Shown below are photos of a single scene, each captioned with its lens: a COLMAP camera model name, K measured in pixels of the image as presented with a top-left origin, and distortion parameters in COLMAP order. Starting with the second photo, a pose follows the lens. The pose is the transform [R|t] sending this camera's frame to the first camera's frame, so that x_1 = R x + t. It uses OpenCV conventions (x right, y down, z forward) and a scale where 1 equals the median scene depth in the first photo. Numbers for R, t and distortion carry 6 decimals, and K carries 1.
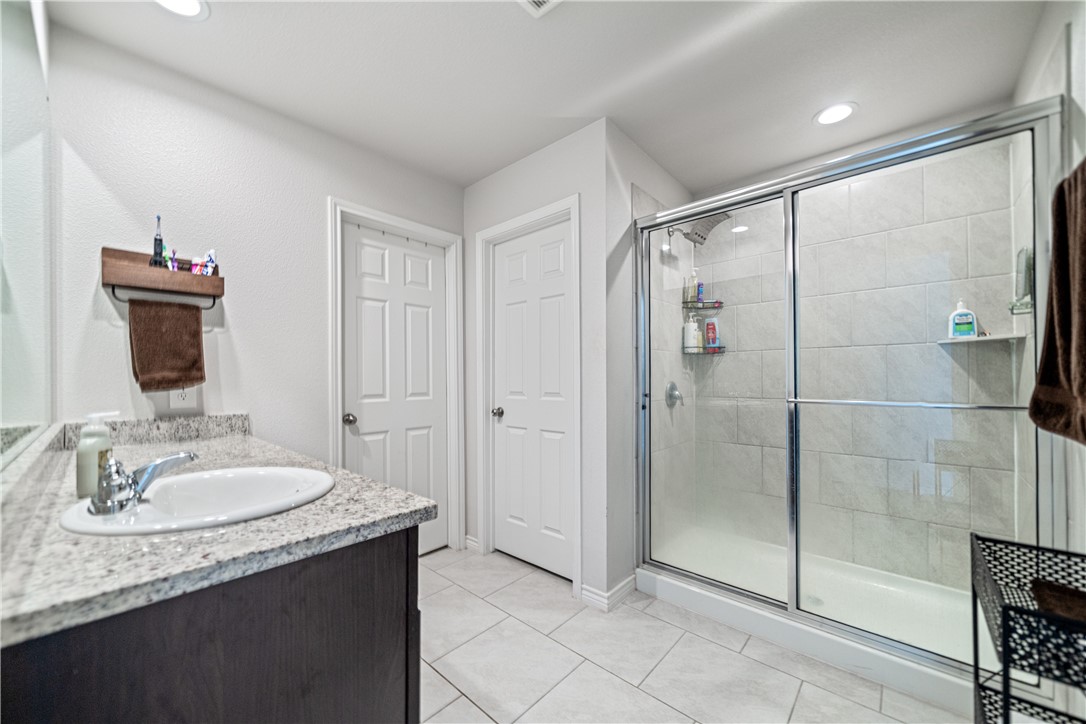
lens RADIAL K [[406.4, 0, 543.9], [0, 406.4, 372.3], [0, 0, 1]] dist [-0.001112, 0.000028]
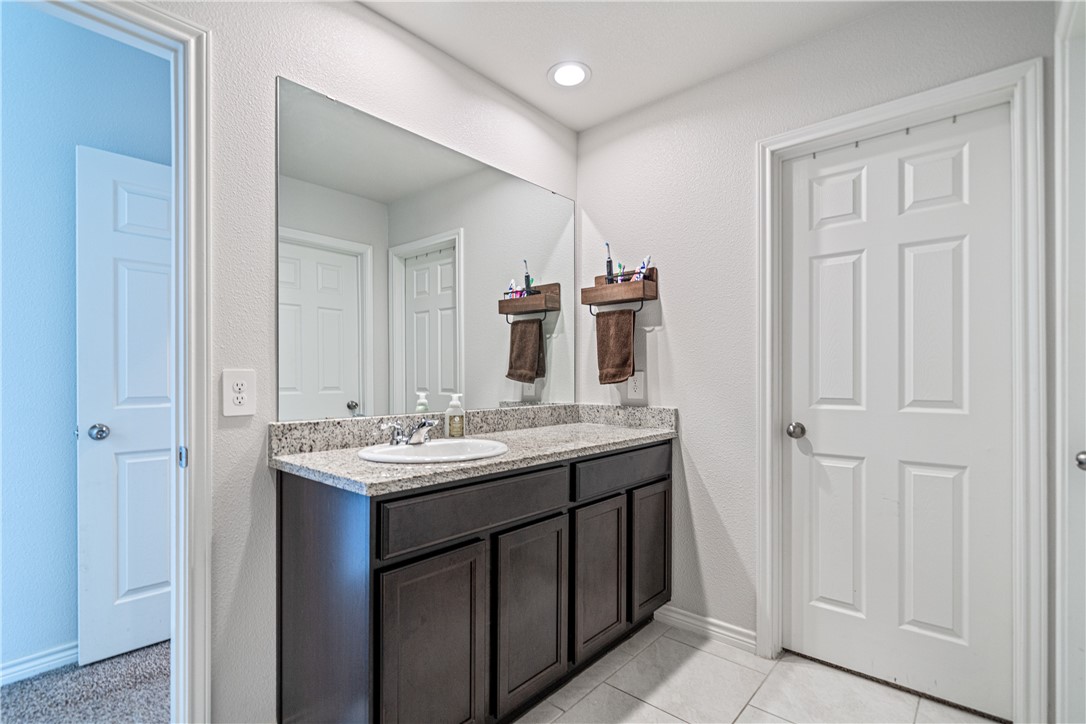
lens RADIAL K [[510.0, 0, 539.9], [0, 510.0, 369.0], [0, 0, 1]] dist [0.001407, 0.000572]
pose [[0.018766, -0.007011, -0.999799, 0.530889], [0.012410, 0.999900, -0.006779, 0.008336], [0.999747, -0.012281, 0.018851, 0.663132]]
